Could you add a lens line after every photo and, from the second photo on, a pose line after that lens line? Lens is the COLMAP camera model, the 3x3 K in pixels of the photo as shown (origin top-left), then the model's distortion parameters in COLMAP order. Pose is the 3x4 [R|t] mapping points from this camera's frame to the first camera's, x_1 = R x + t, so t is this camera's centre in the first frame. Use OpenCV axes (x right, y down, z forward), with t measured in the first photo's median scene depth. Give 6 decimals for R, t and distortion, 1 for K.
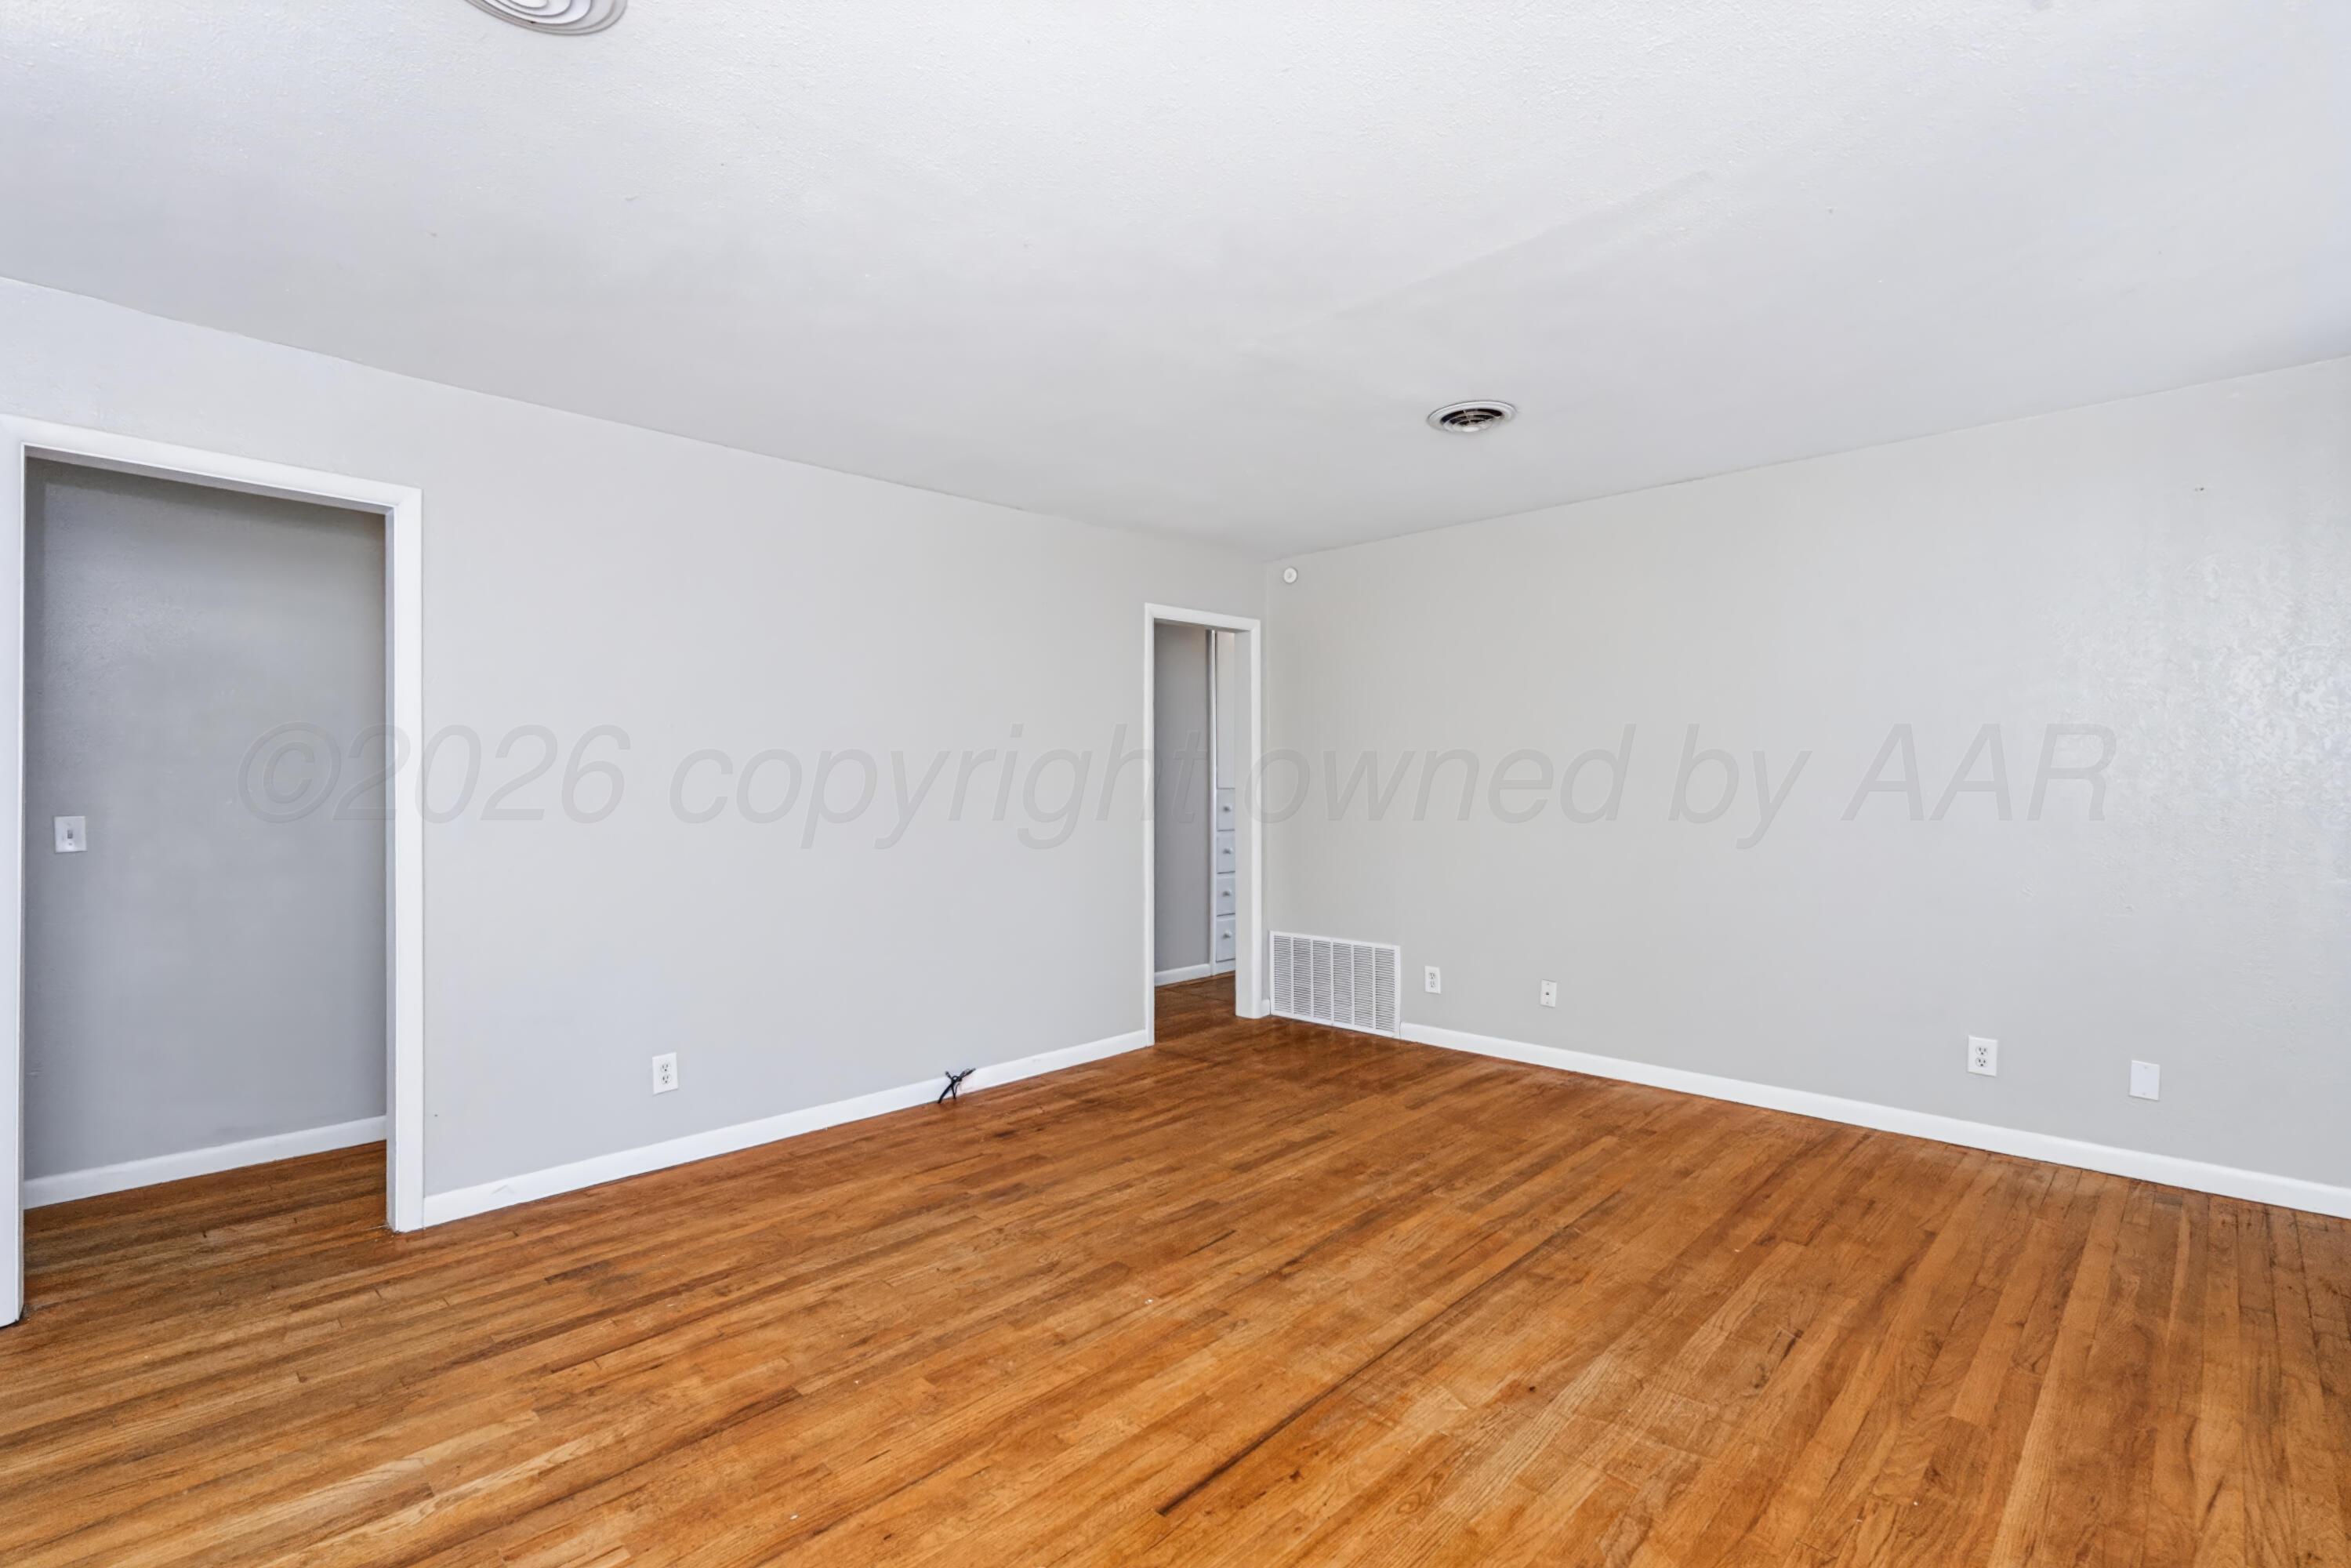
lens RADIAL K [[1064.1, 0, 1188.6], [0, 1064.1, 781.2], [0, 0, 1]] dist [-0.012030, 0.004241]
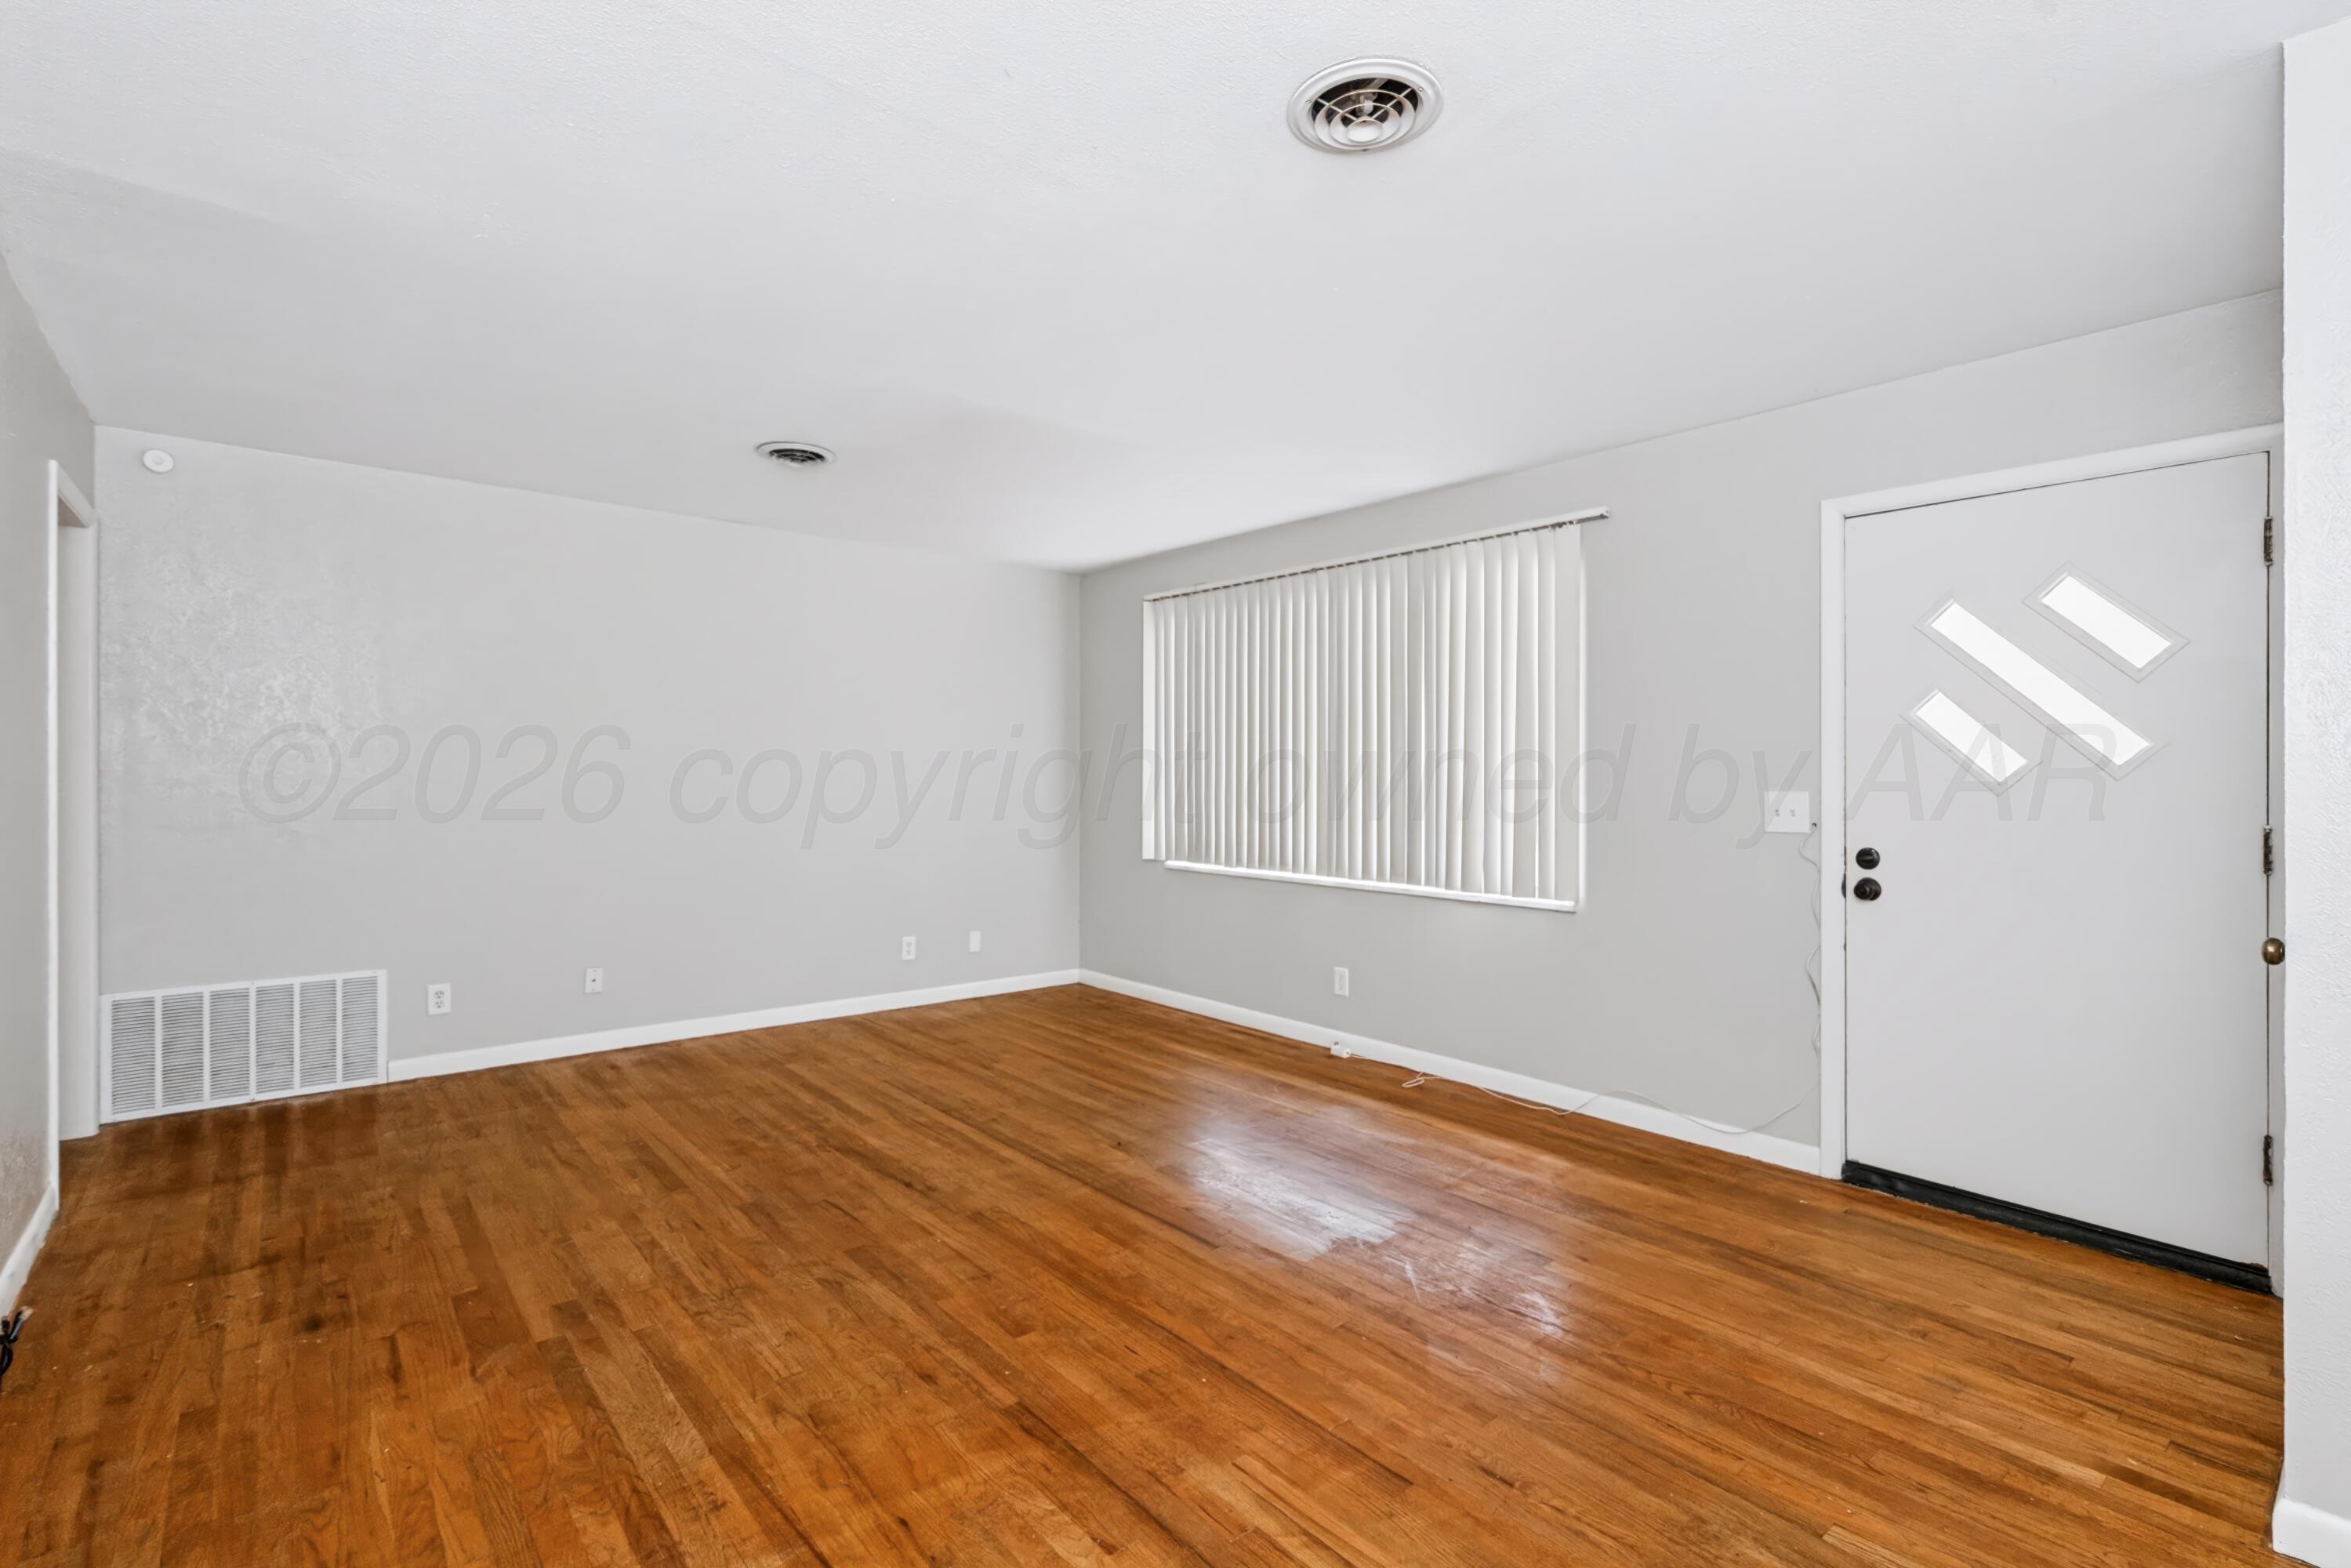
lens RADIAL K [[1064.1, 0, 1157.9], [0, 1064.1, 771.8], [0, 0, 1]] dist [-0.012030, 0.004241]
pose [[0.109346, 0.007197, 0.993978, -0.946839], [-0.008635, 0.999943, -0.006291, 0.003467], [-0.993966, -0.007895, 0.109402, 0.550091]]
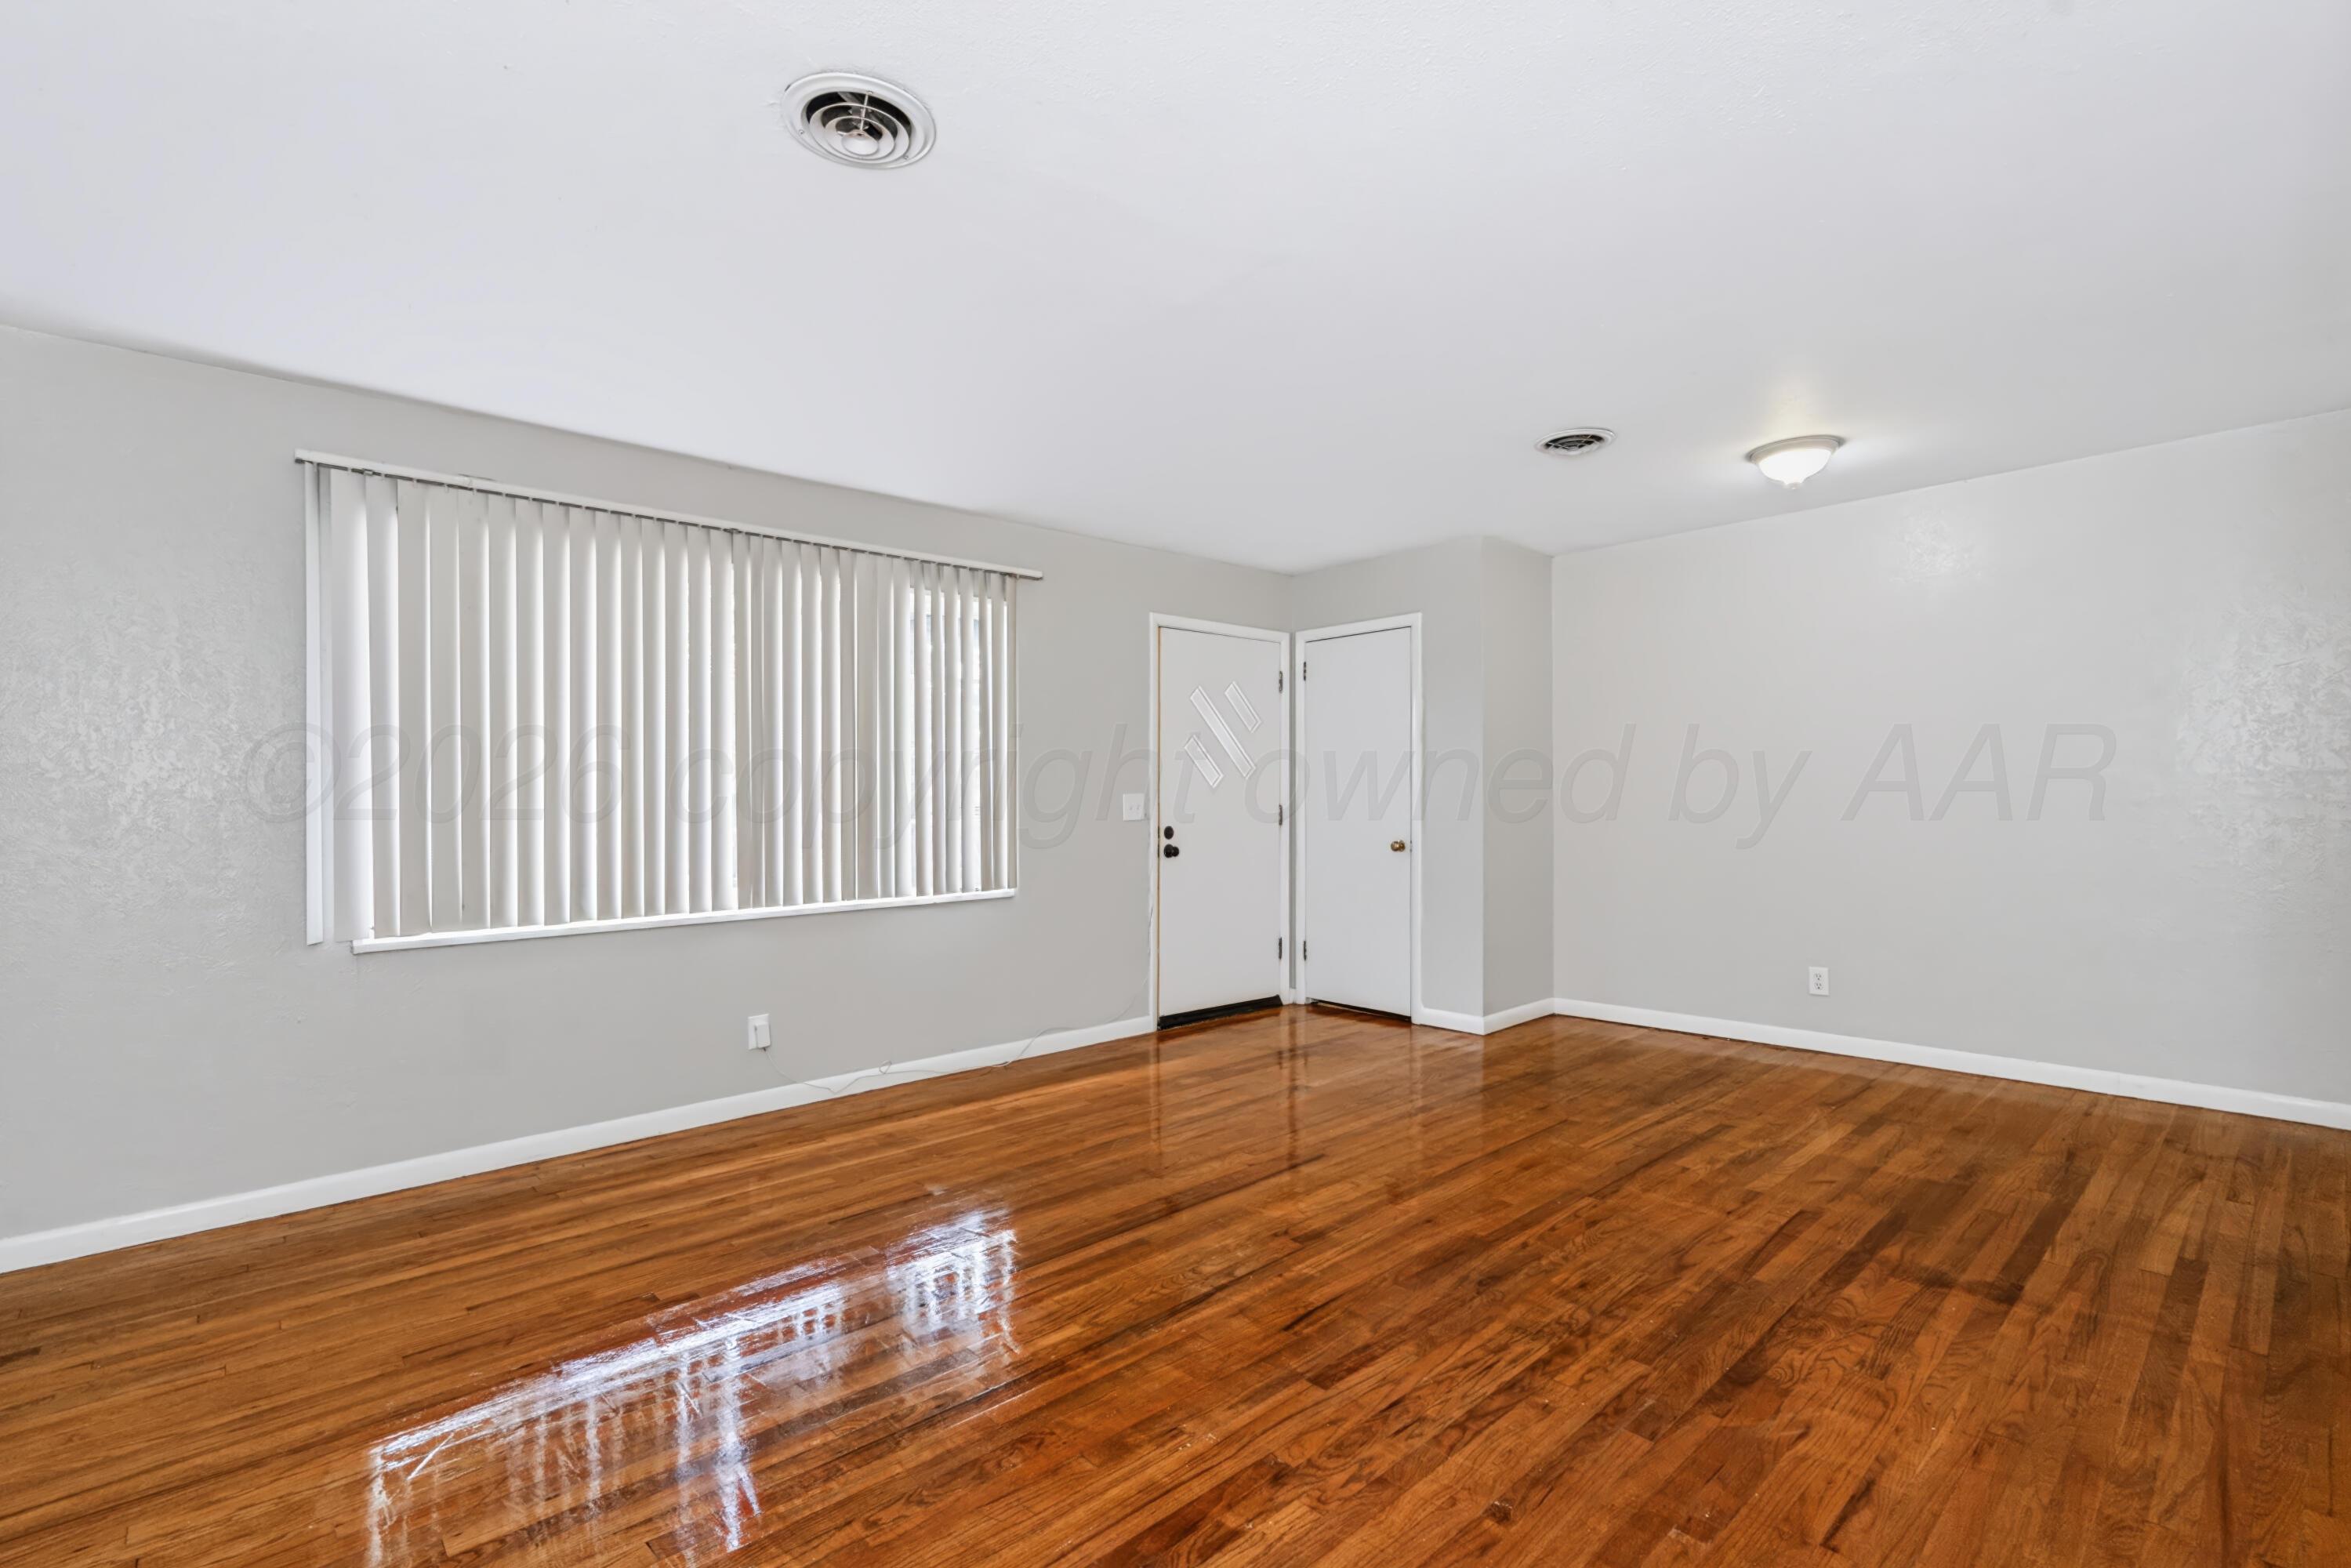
lens RADIAL K [[1064.1, 0, 1186.5], [0, 1064.1, 804.0], [0, 0, 1]] dist [-0.012030, 0.004241]
pose [[-0.998240, 0.016440, 0.056979, 0.063319], [0.016586, 0.999860, 0.002075, 0.026073], [-0.056937, 0.003017, -0.998373, 1.761717]]
